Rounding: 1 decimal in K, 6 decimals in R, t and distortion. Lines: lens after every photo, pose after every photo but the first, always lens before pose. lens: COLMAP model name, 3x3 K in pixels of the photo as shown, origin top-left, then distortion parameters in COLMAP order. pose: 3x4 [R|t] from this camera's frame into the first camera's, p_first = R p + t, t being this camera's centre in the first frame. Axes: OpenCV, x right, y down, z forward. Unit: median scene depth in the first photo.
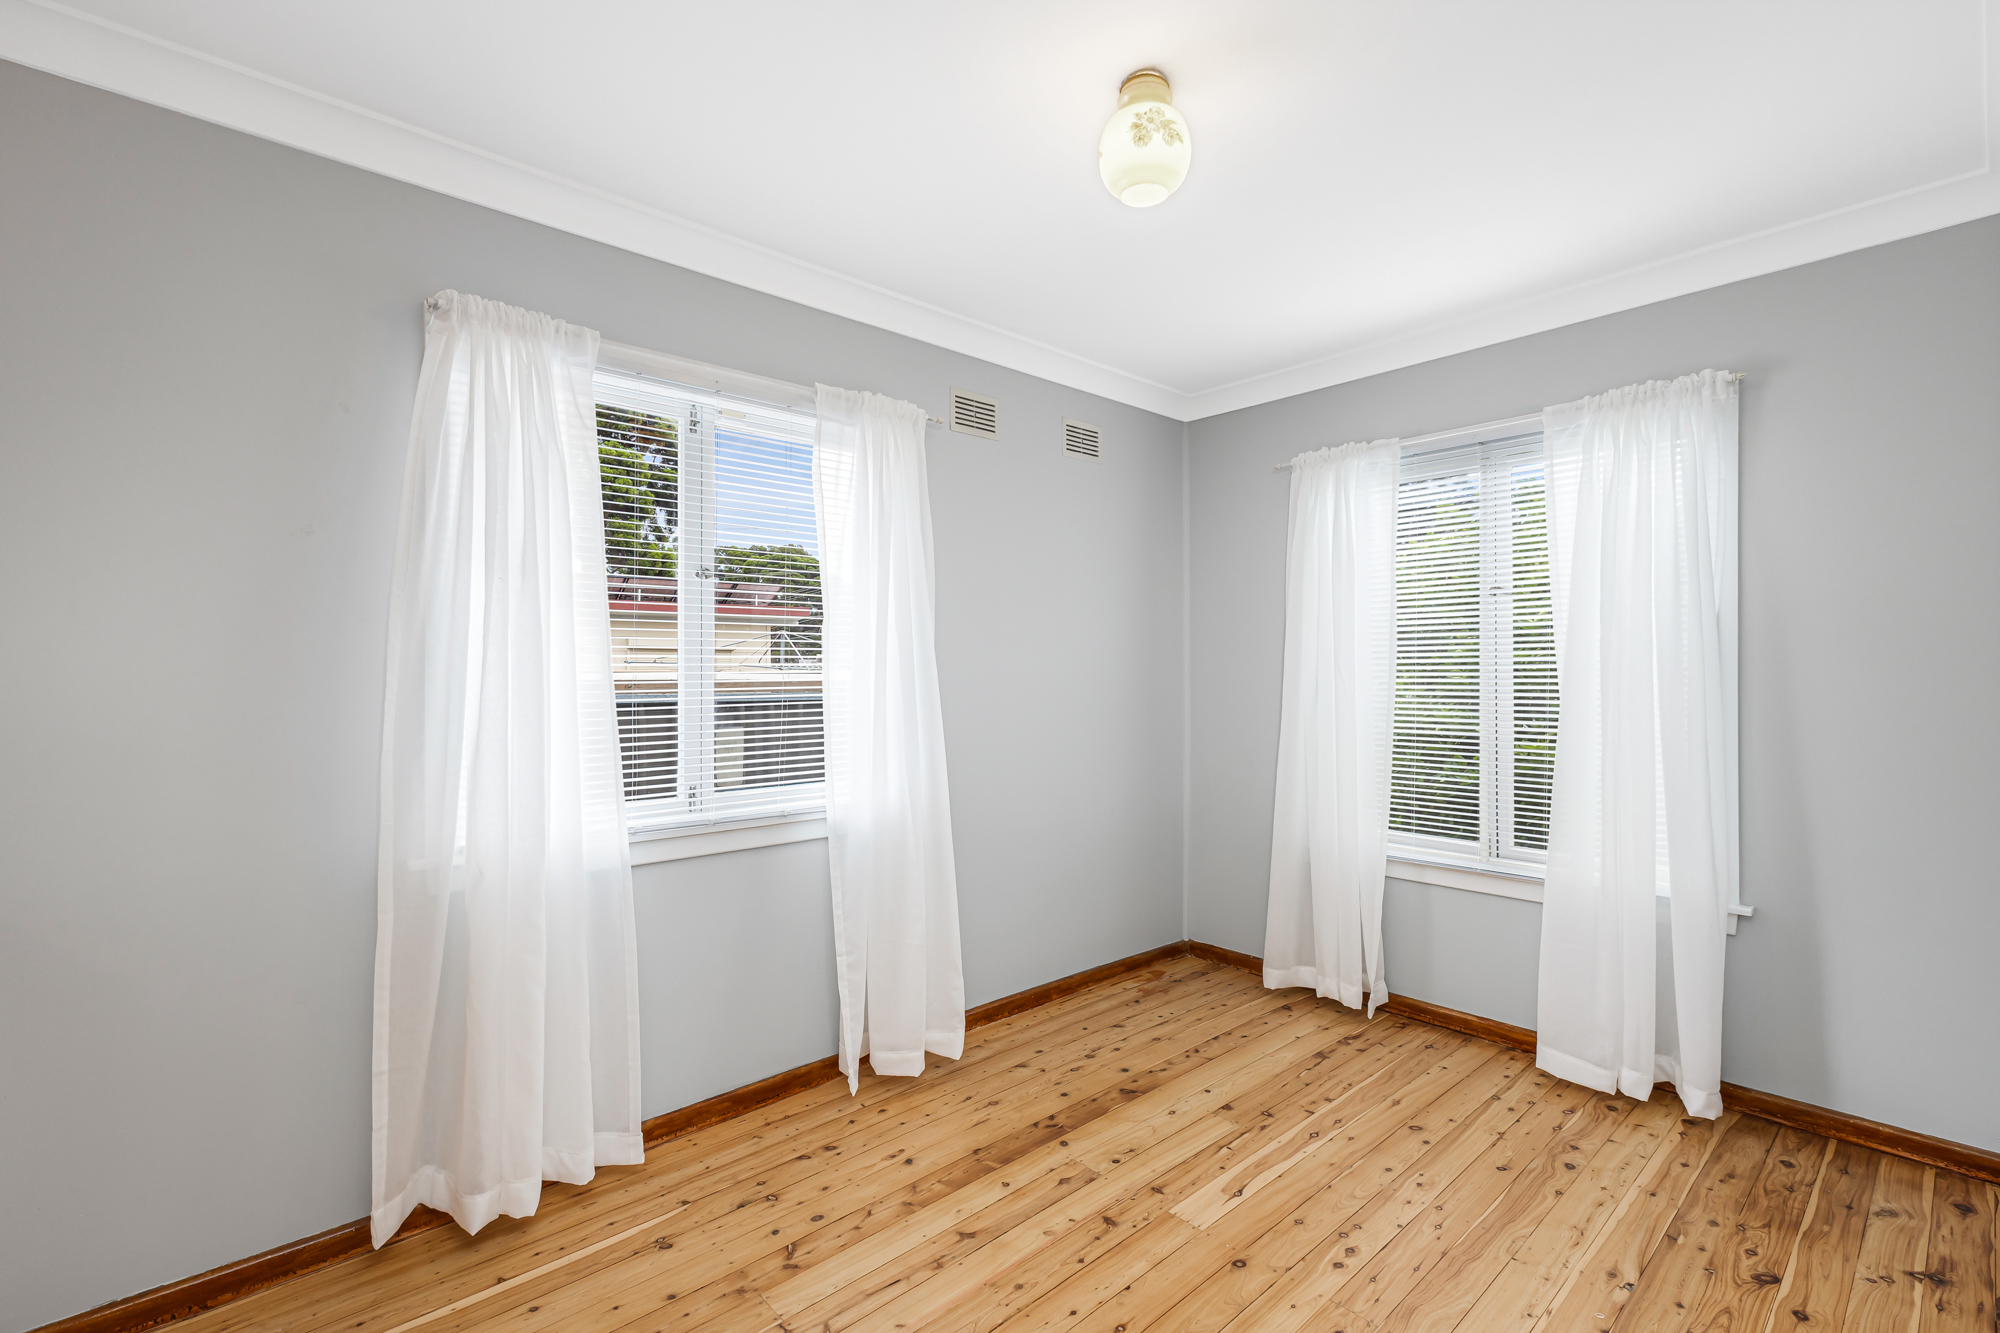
lens RADIAL K [[887.6, 0, 1000.0], [0, 887.6, 666.5], [0, 0, 1]] dist [0.001192, 0.000058]
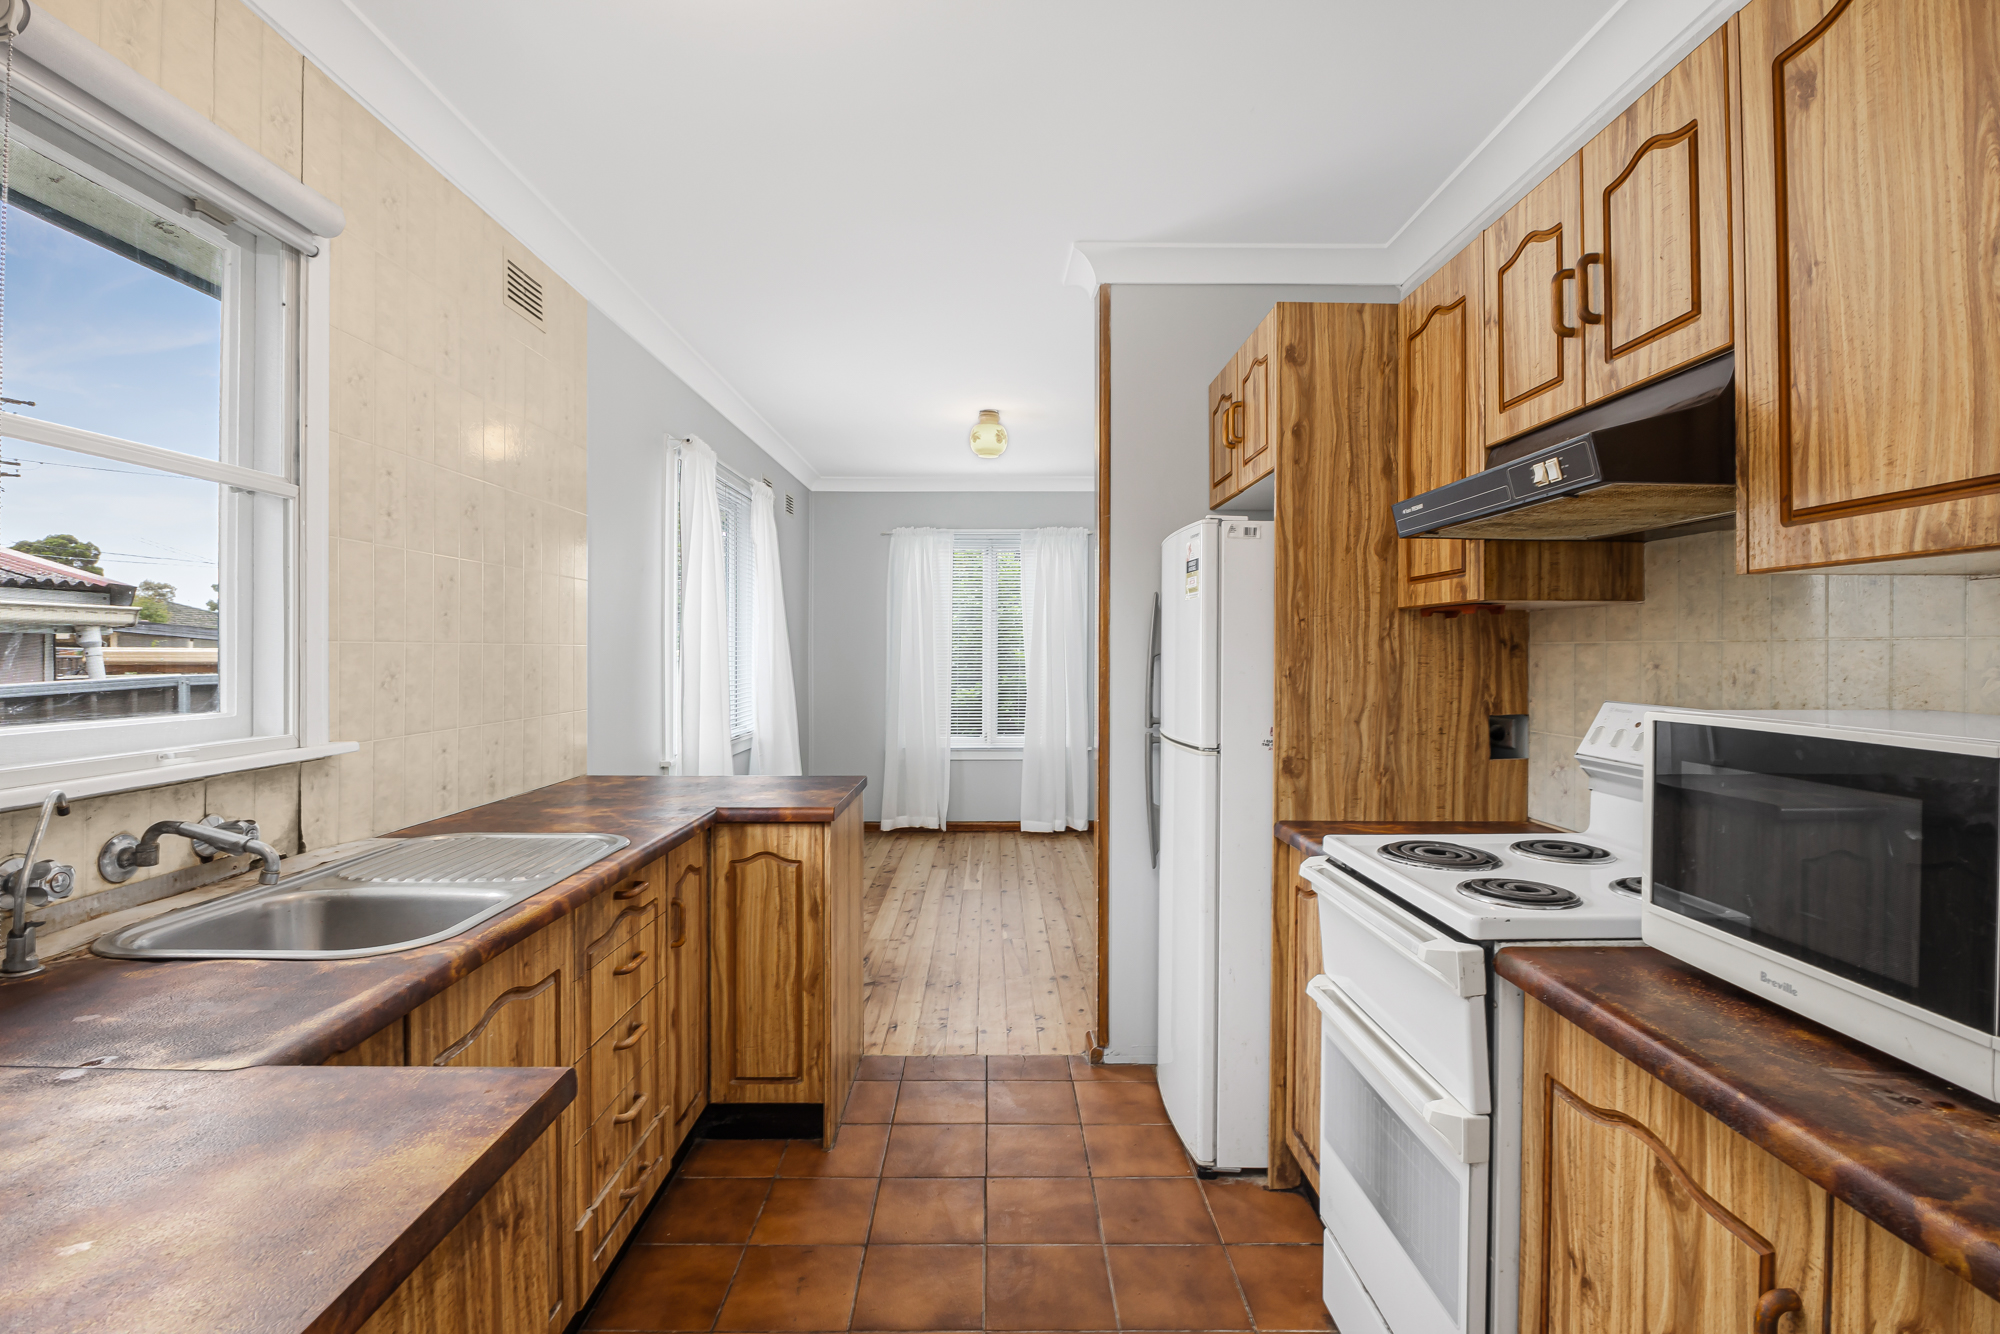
lens RADIAL K [[887.6, 0, 1000.0], [0, 887.6, 667.0], [0, 0, 1]] dist [0.001192, 0.000058]
pose [[0.677557, -0.009021, 0.735415, -0.953542], [-0.000682, 0.999917, 0.012893, 0.014839], [-0.735470, -0.009237, 0.677494, -0.398666]]
